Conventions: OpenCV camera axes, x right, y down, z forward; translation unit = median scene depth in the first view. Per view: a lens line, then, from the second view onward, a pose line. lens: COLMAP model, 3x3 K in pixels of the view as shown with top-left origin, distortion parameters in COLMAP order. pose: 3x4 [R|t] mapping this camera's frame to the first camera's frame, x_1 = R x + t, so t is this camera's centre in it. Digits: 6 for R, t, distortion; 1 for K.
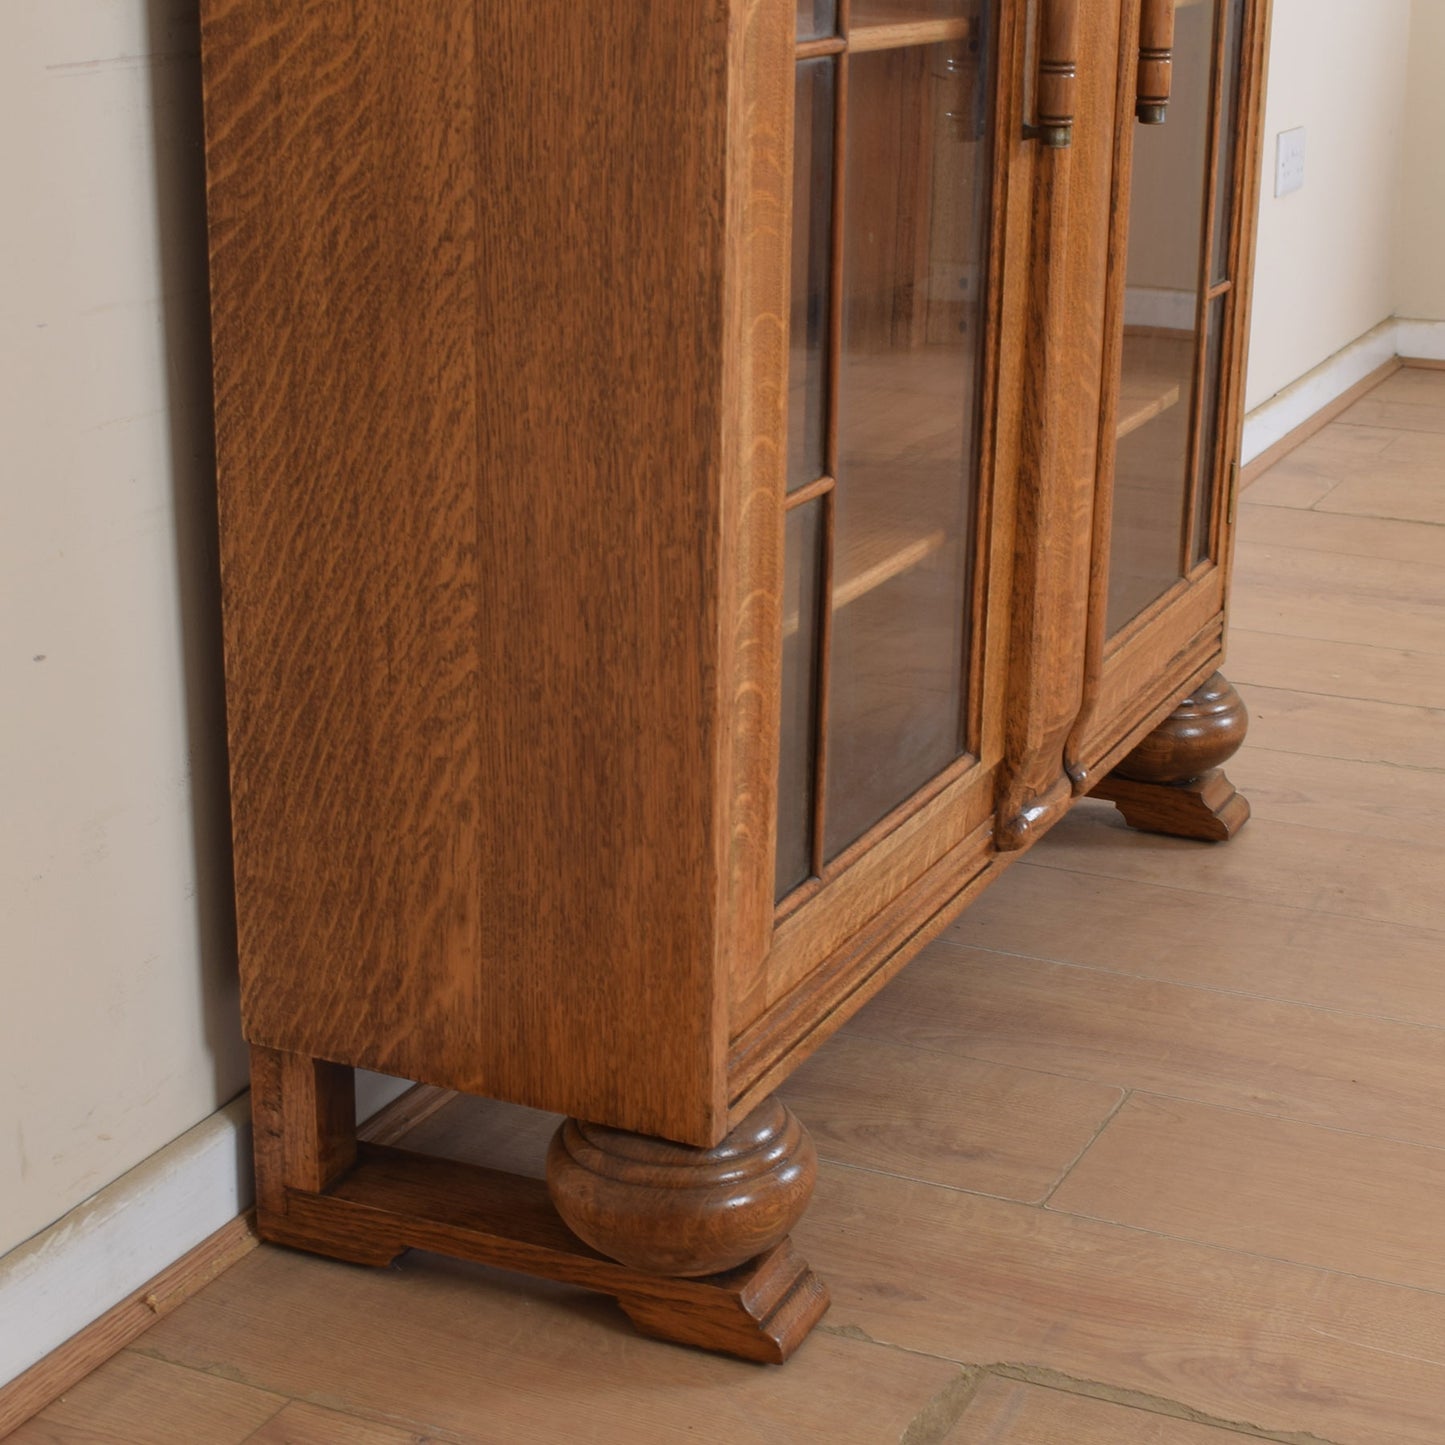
lens RADIAL K [[2693.8, 0, 722.5], [0, 2693.8, 722.5], [0, 0, 1]] dist [-0.069115, -0.137824]
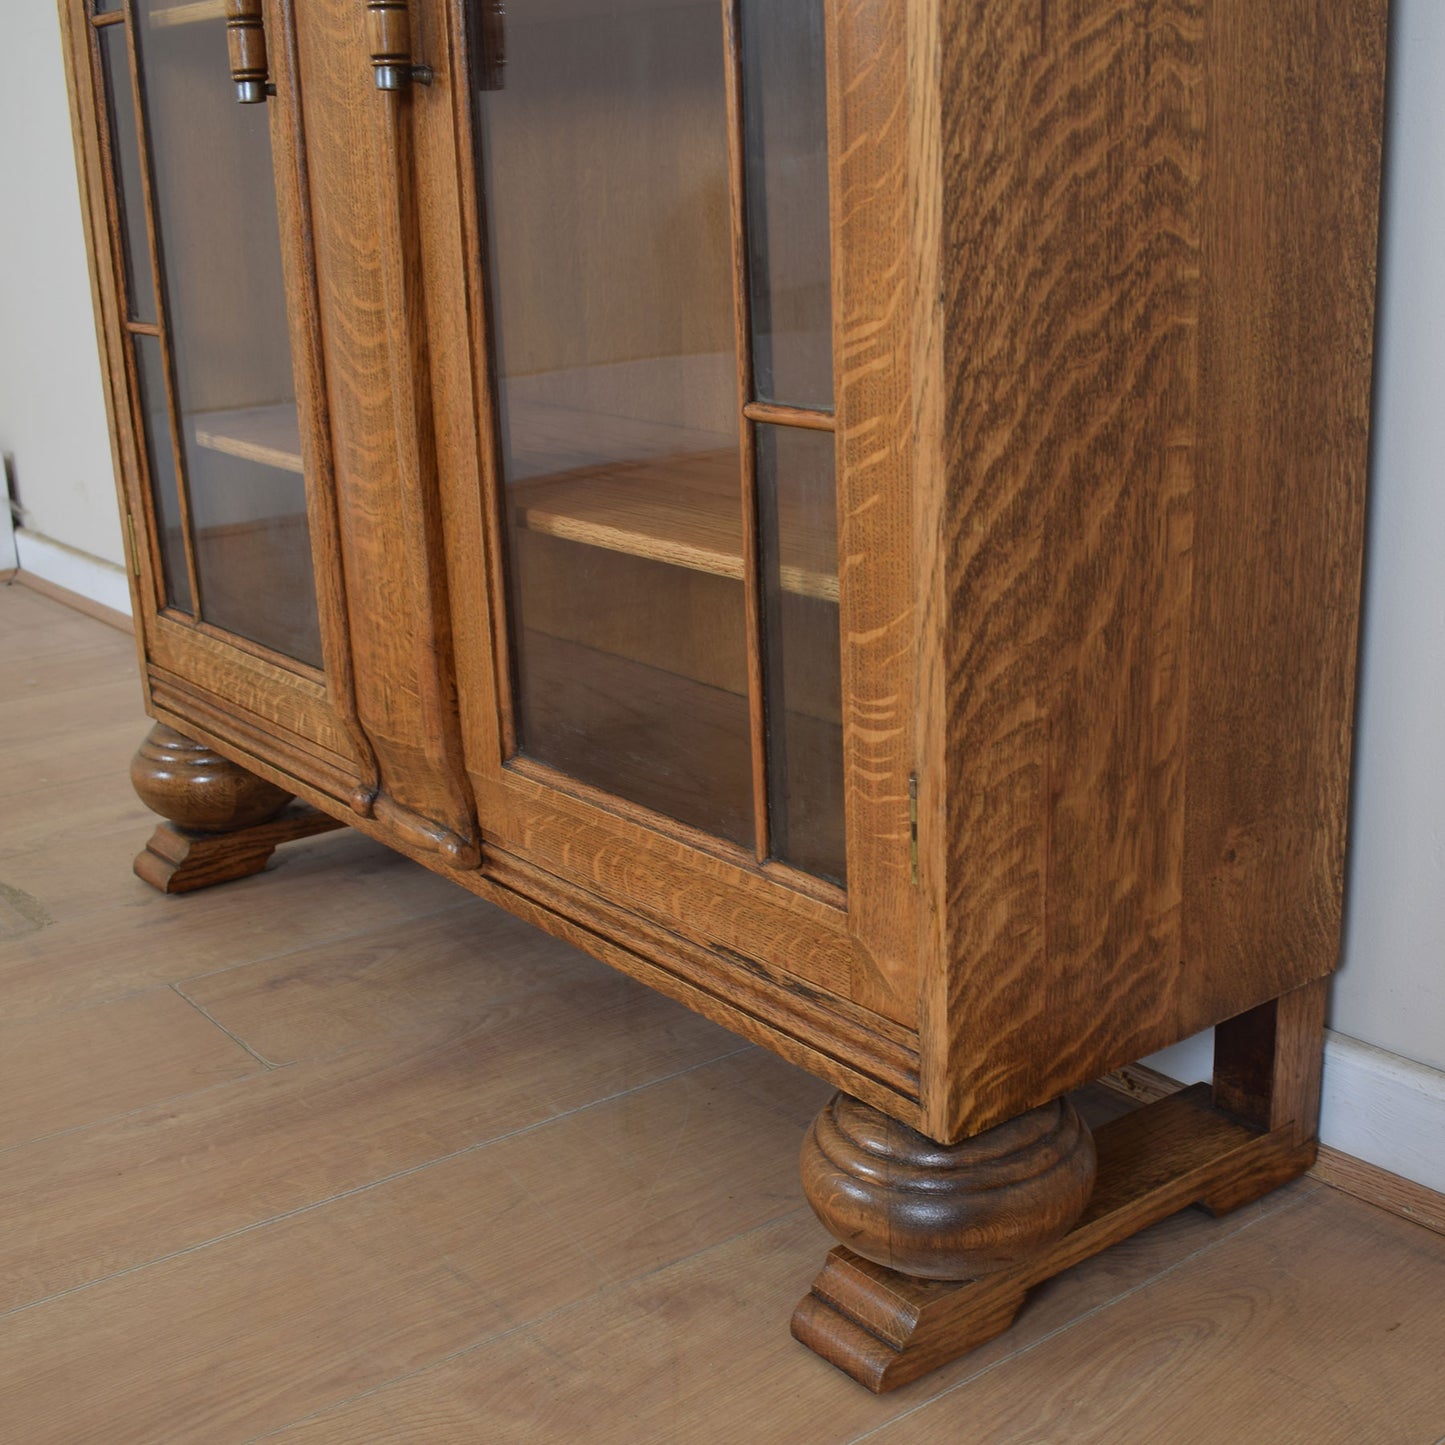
lens RADIAL K [[1941.2, 0, 930.5], [0, 1941.2, 787.6], [0, 0, 1]] dist [-0.096515, 0.015994]
pose [[-0.390778, 0.276535, -0.877964, 0.861948], [-0.277719, 0.873938, 0.398878, -0.407436], [0.877590, 0.399700, -0.264717, 1.789414]]
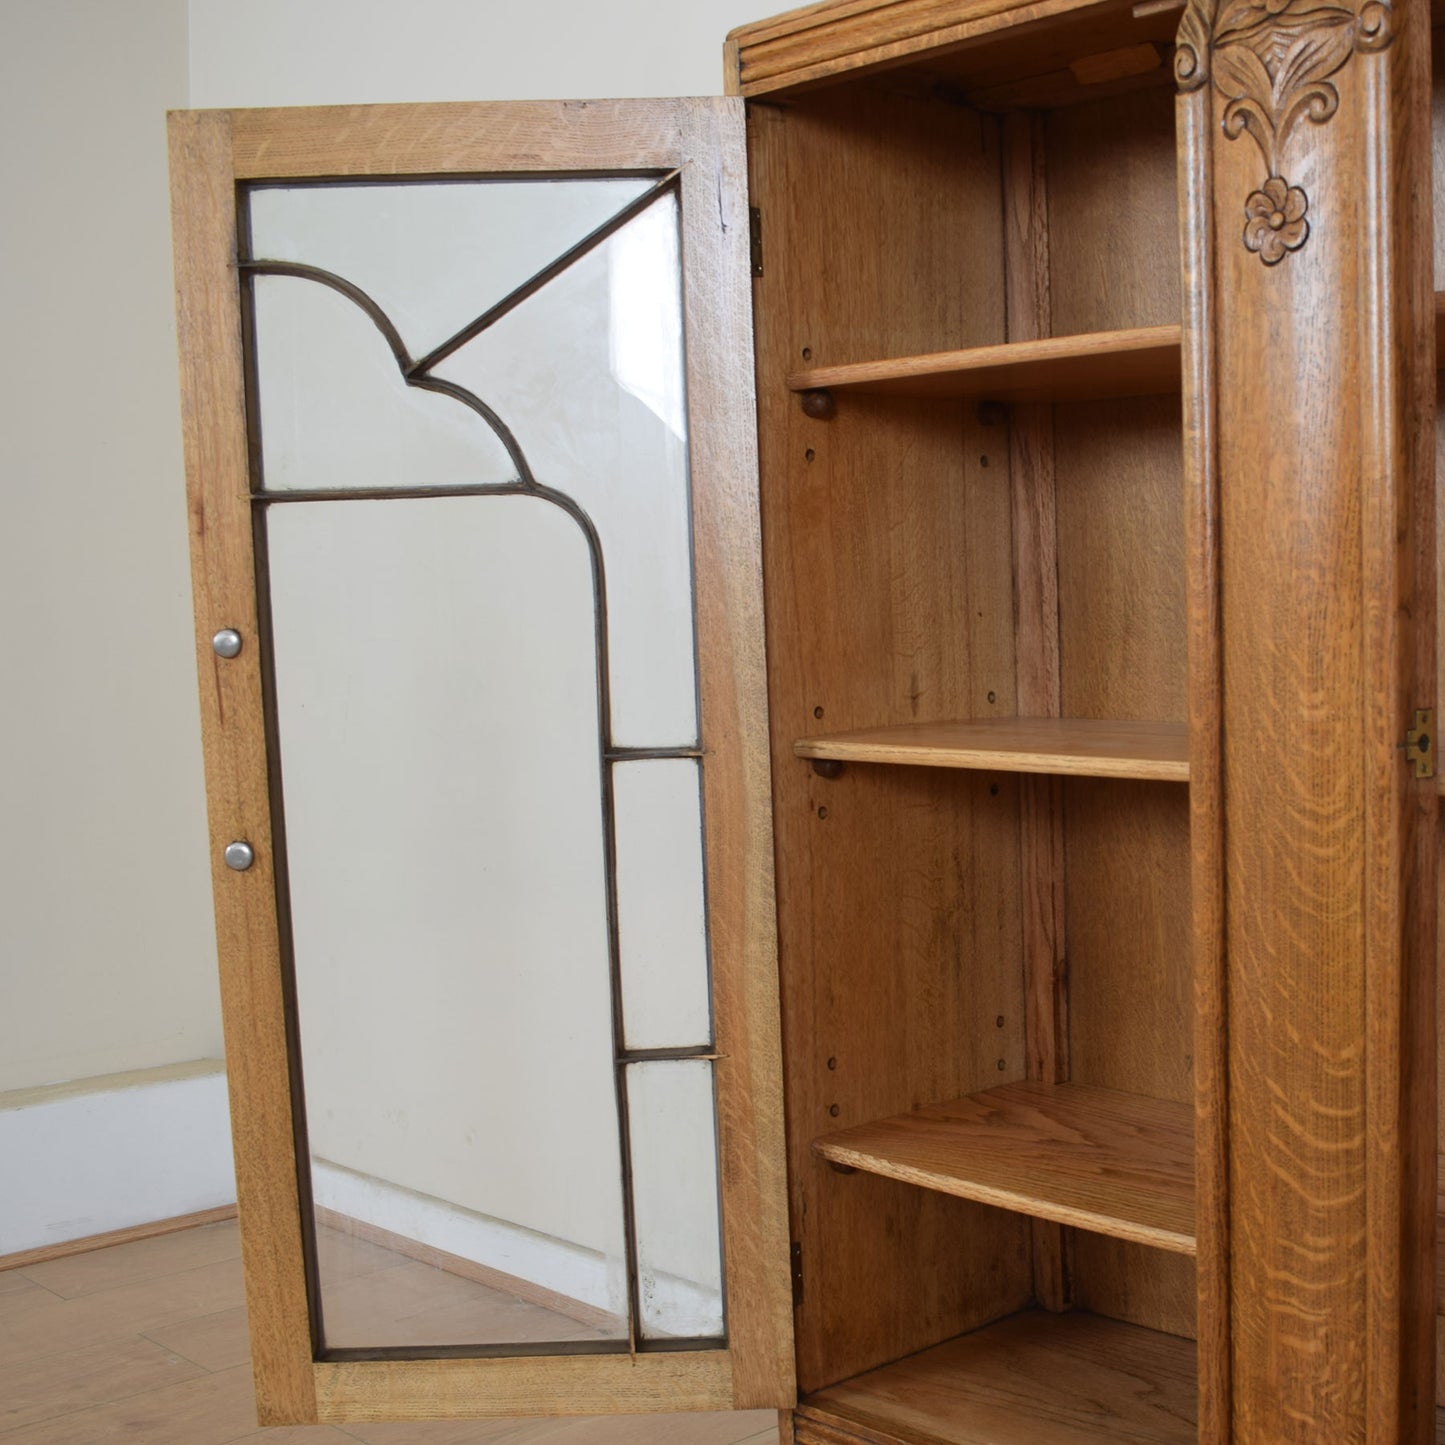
lens RADIAL K [[2071.3, 0, 1072.0], [0, 2071.3, 834.7], [0, 0, 1]] dist [-0.092740, 0.014147]
pose [[-0.283092, 0.104609, -0.953371, 1.033391], [-0.275188, 0.943378, 0.185226, -0.436669], [0.918766, 0.314792, -0.238275, 1.349920]]
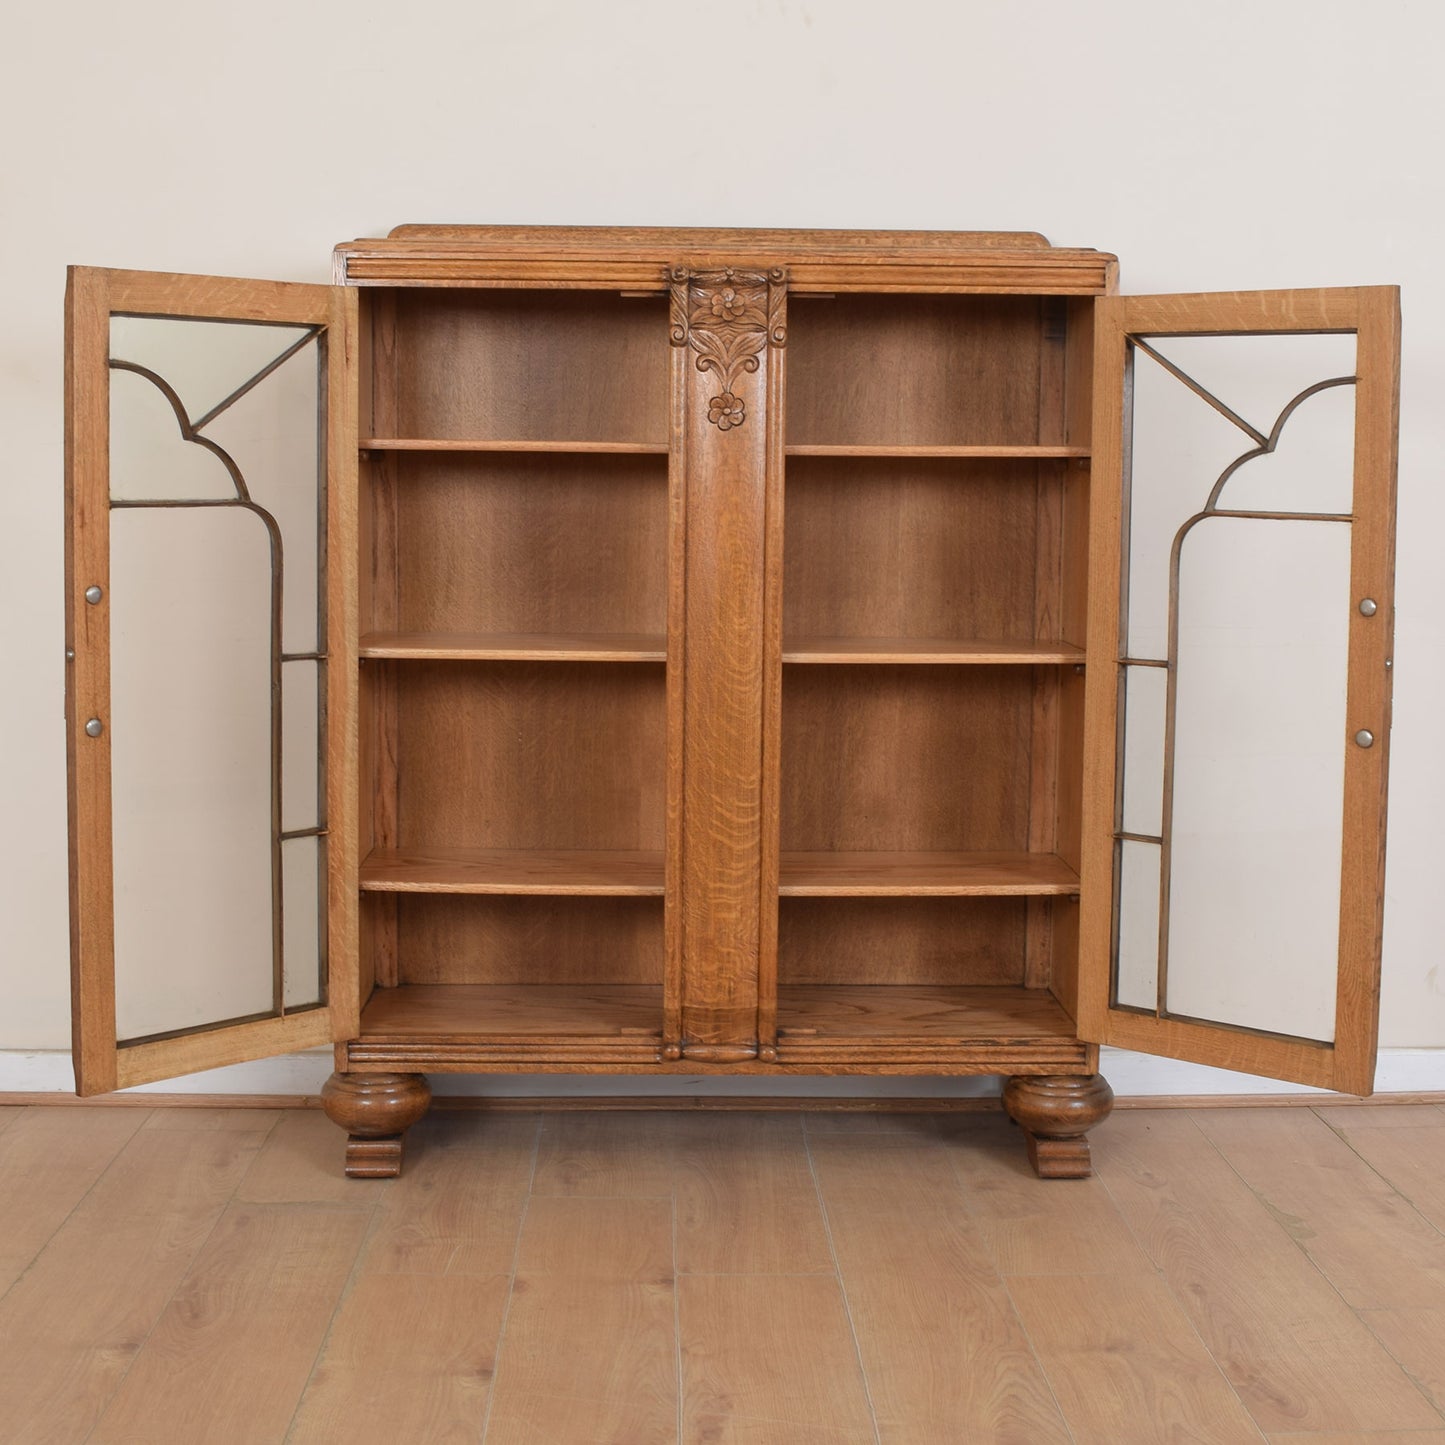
lens RADIAL K [[2239.2, 0, 722.8], [0, 2239.2, 644.5], [0, 0, 1]] dist [-0.078848, -0.035555]
pose [[0.454252, 0.062948, -0.888646, 2.047954], [-0.276907, 0.958068, -0.073682, -0.177731], [0.846745, 0.279542, 0.452635, 0.257984]]
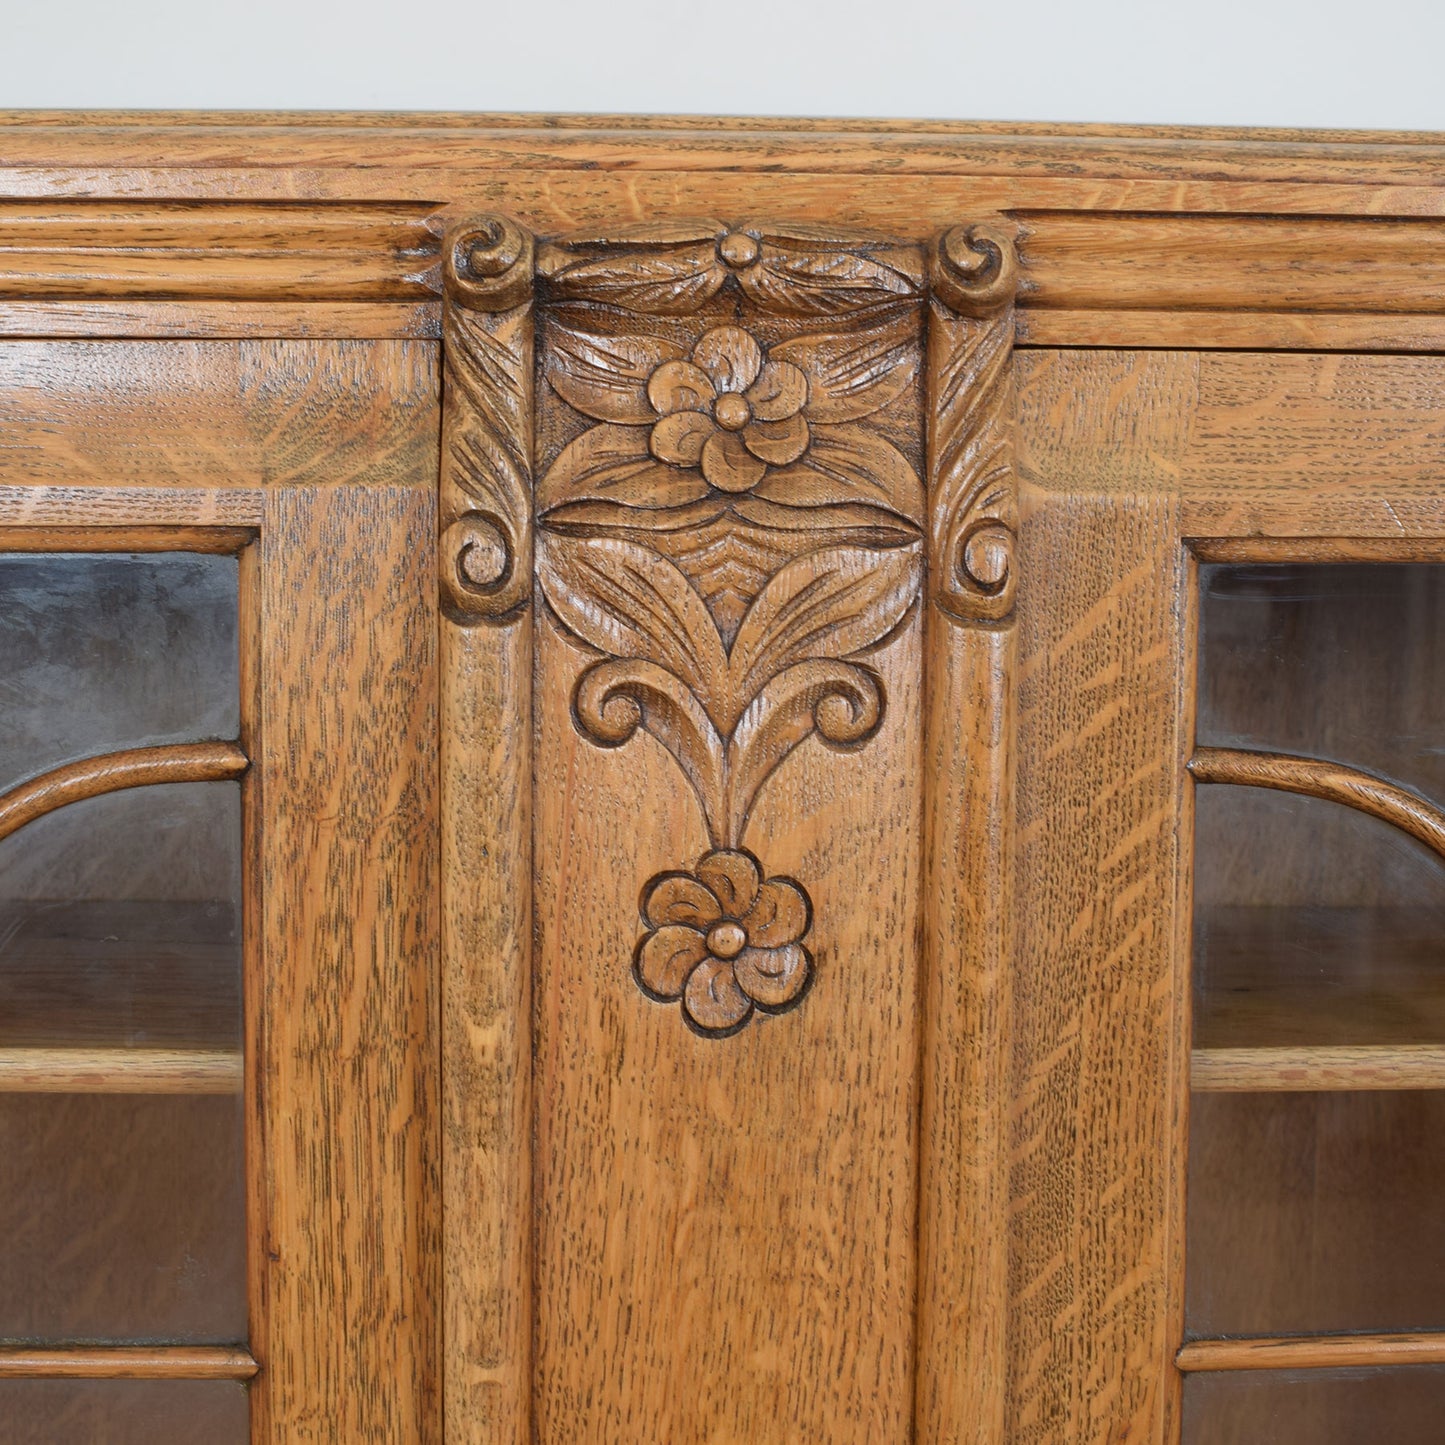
lens RADIAL K [[2239.2, 0, 722.8], [0, 2239.2, 644.5], [0, 0, 1]] dist [-0.078848, -0.035555]
pose [[0.471898, 0.034038, -0.880996, 0.546302], [-0.269918, 0.956851, -0.107611, -0.549461], [0.839319, 0.288578, 0.460723, 0.936125]]
